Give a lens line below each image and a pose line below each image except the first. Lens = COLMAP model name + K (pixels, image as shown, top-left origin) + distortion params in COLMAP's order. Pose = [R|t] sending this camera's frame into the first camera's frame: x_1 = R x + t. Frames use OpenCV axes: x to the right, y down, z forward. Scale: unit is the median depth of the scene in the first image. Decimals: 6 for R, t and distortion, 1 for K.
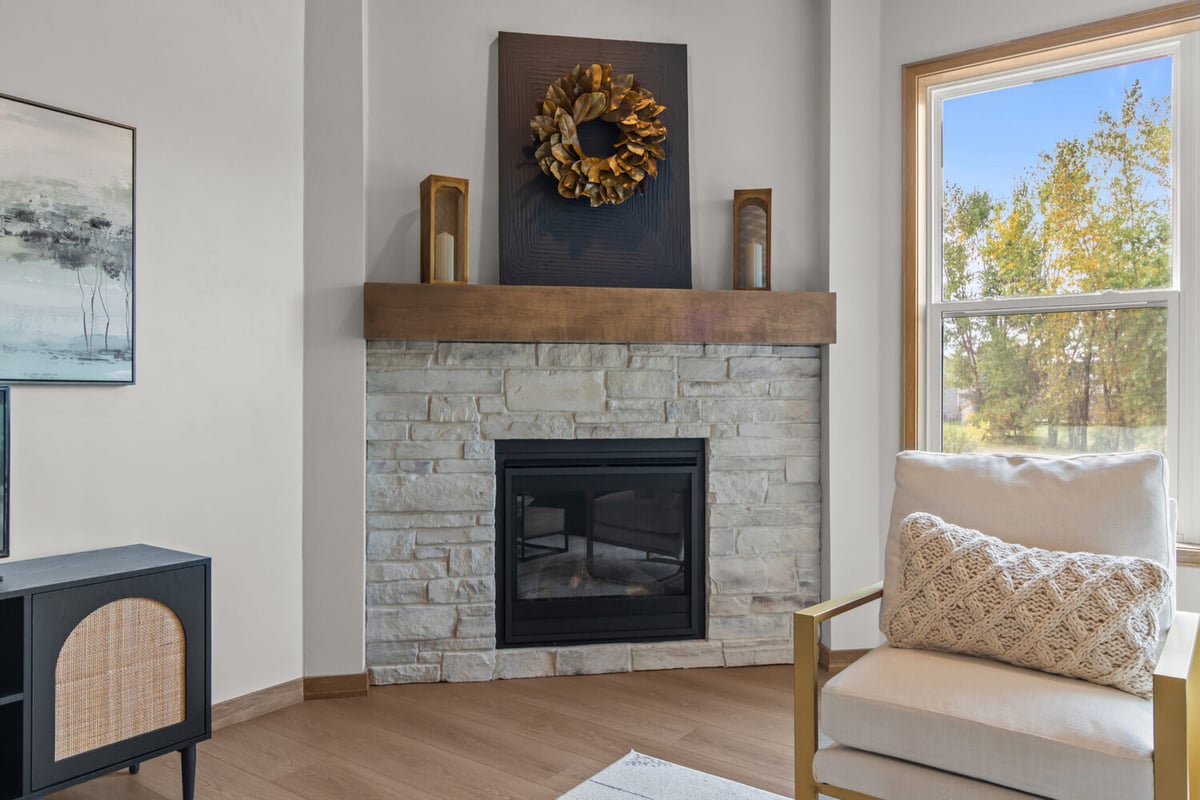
lens RADIAL K [[840.9, 0, 595.6], [0, 840.9, 388.0], [0, 0, 1]] dist [-0.001796, -0.002193]
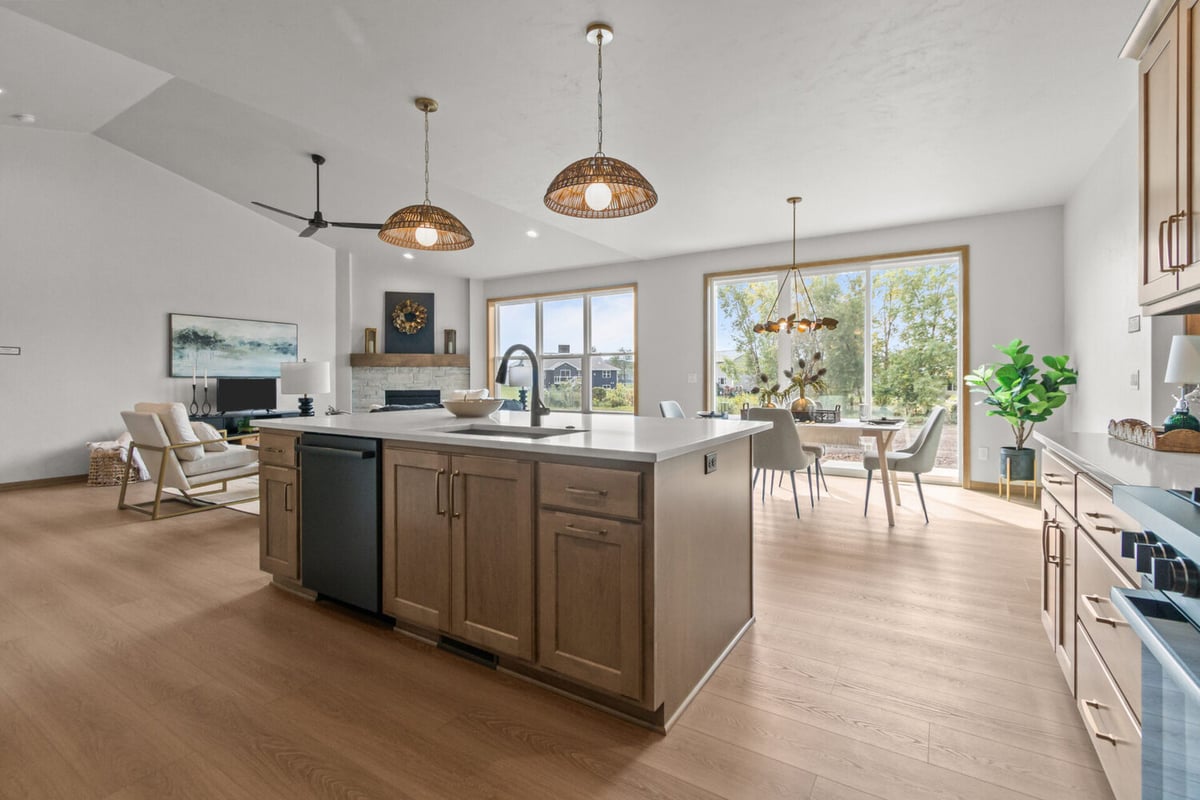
lens RADIAL K [[547.4, 0, 602.5], [0, 547.4, 380.6], [0, 0, 1]] dist [0.005296, 0.000144]
pose [[0.997691, -0.004772, 0.067752, 0.774533], [0.004277, 0.999963, 0.007446, -0.001899], [-0.067785, -0.007139, 0.997674, -1.779048]]
